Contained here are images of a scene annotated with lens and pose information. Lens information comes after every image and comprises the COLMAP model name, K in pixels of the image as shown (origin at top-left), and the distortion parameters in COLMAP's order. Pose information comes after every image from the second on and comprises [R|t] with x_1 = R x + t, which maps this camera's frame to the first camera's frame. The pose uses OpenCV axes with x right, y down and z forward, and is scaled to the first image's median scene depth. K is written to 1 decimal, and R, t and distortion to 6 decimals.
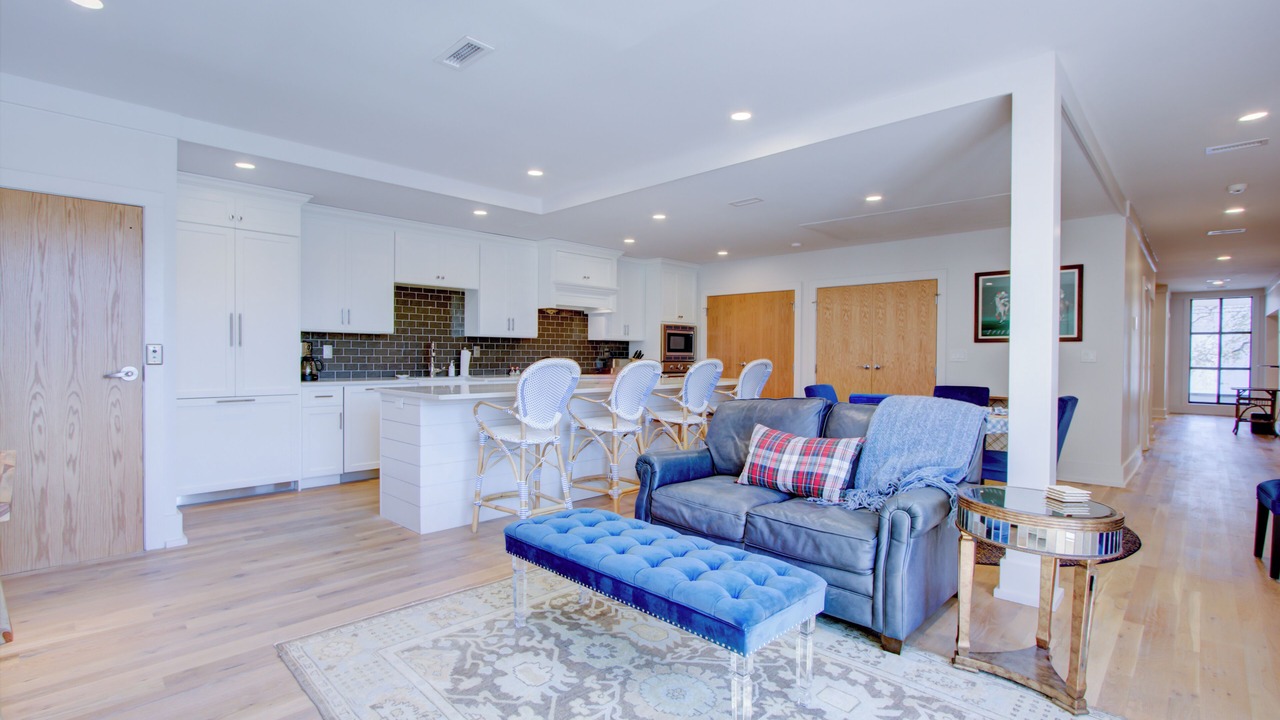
lens RADIAL K [[598.5, 0, 631.8], [0, 598.5, 357.7], [0, 0, 1]] dist [-0.016992, 0.001685]
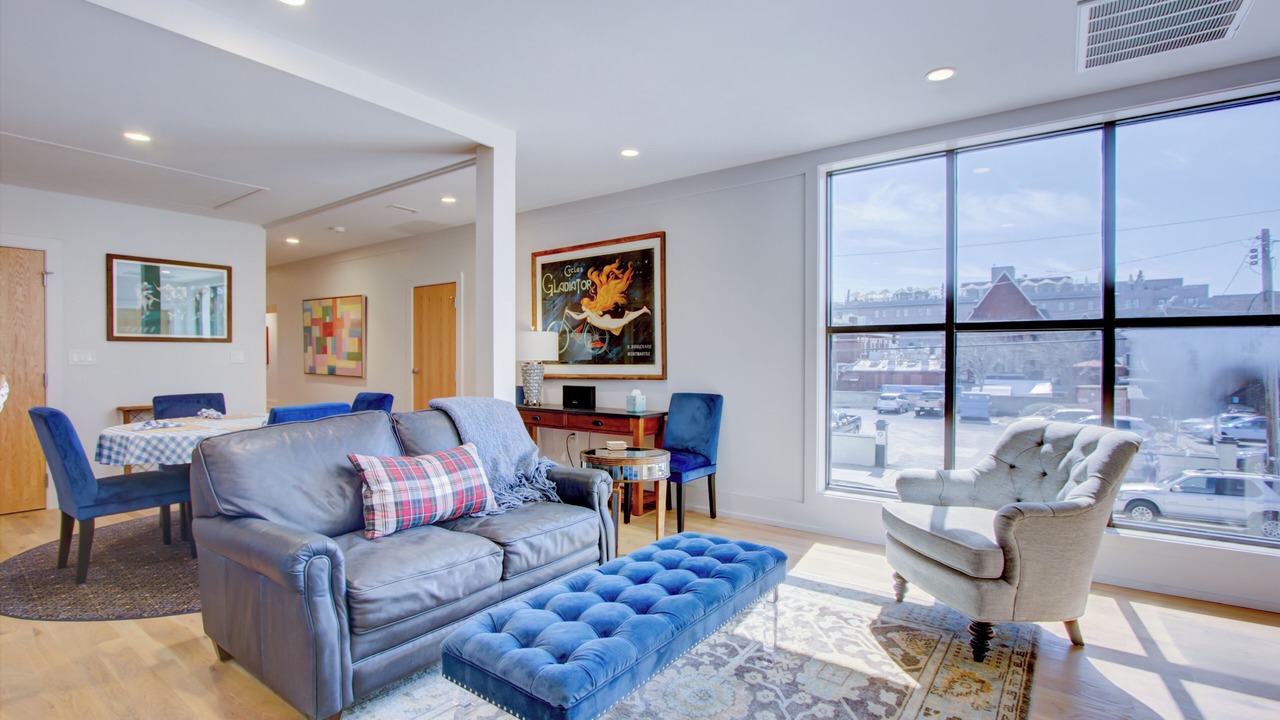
lens RADIAL K [[598.5, 0, 637.8], [0, 598.5, 361.3], [0, 0, 1]] dist [-0.016992, 0.001685]
pose [[-0.143711, -0.015162, 0.989504, -0.299214], [0.003180, 0.999870, 0.015782, -0.007970], [-0.989615, 0.005414, -0.143644, 0.403056]]
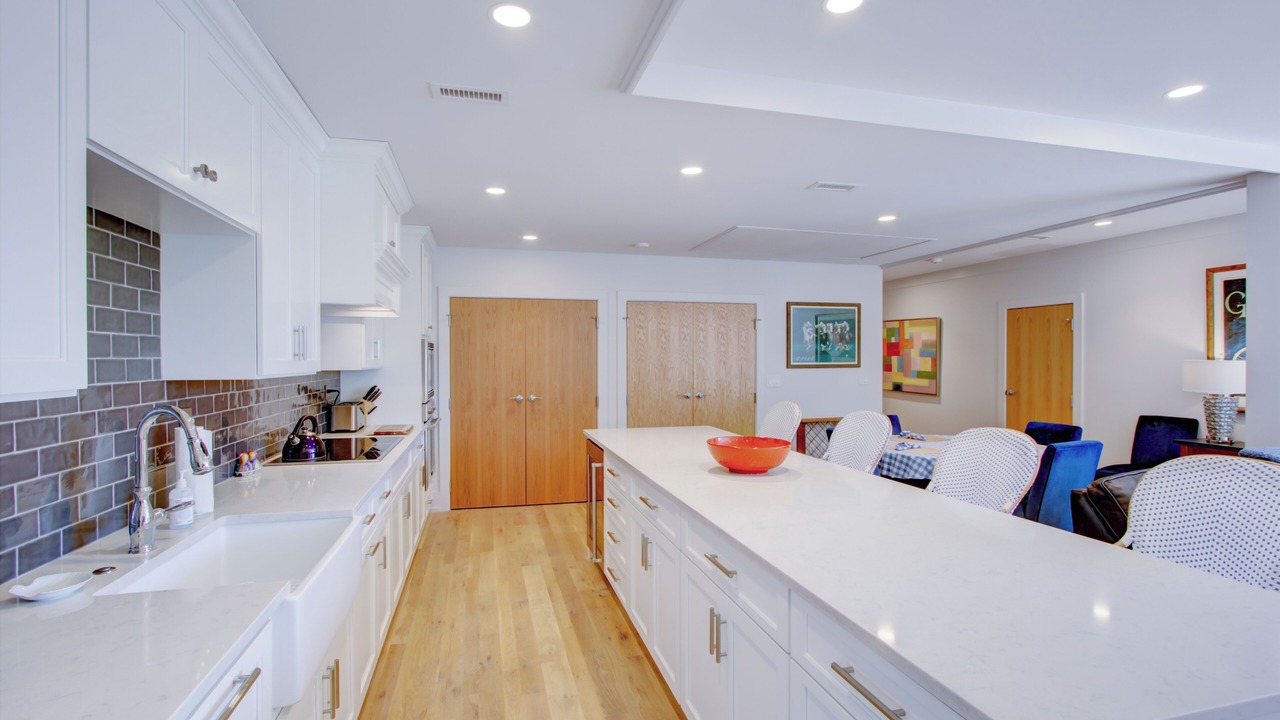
lens RADIAL K [[598.5, 0, 639.8], [0, 598.5, 364.0], [0, 0, 1]] dist [-0.016992, 0.001685]
pose [[0.513781, -0.017352, 0.857746, -0.443087], [0.010997, 0.999847, 0.013639, -0.048926], [-0.857851, 0.002426, 0.513893, 0.667006]]
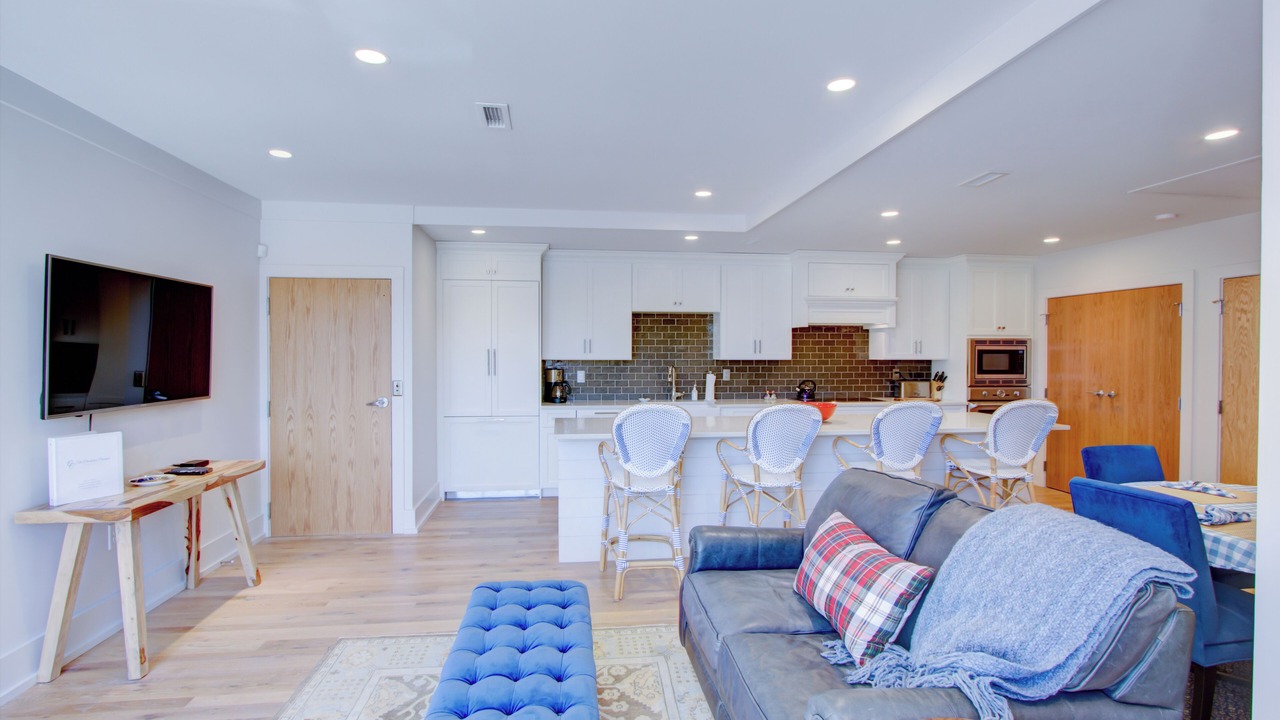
lens RADIAL K [[598.5, 0, 630.6], [0, 598.5, 357.9], [0, 0, 1]] dist [-0.016992, 0.001685]
pose [[0.781181, -0.002656, -0.624299, 0.246255], [0.001519, 0.999996, -0.002355, -0.038456], [0.624303, 0.000891, 0.781182, 0.150534]]
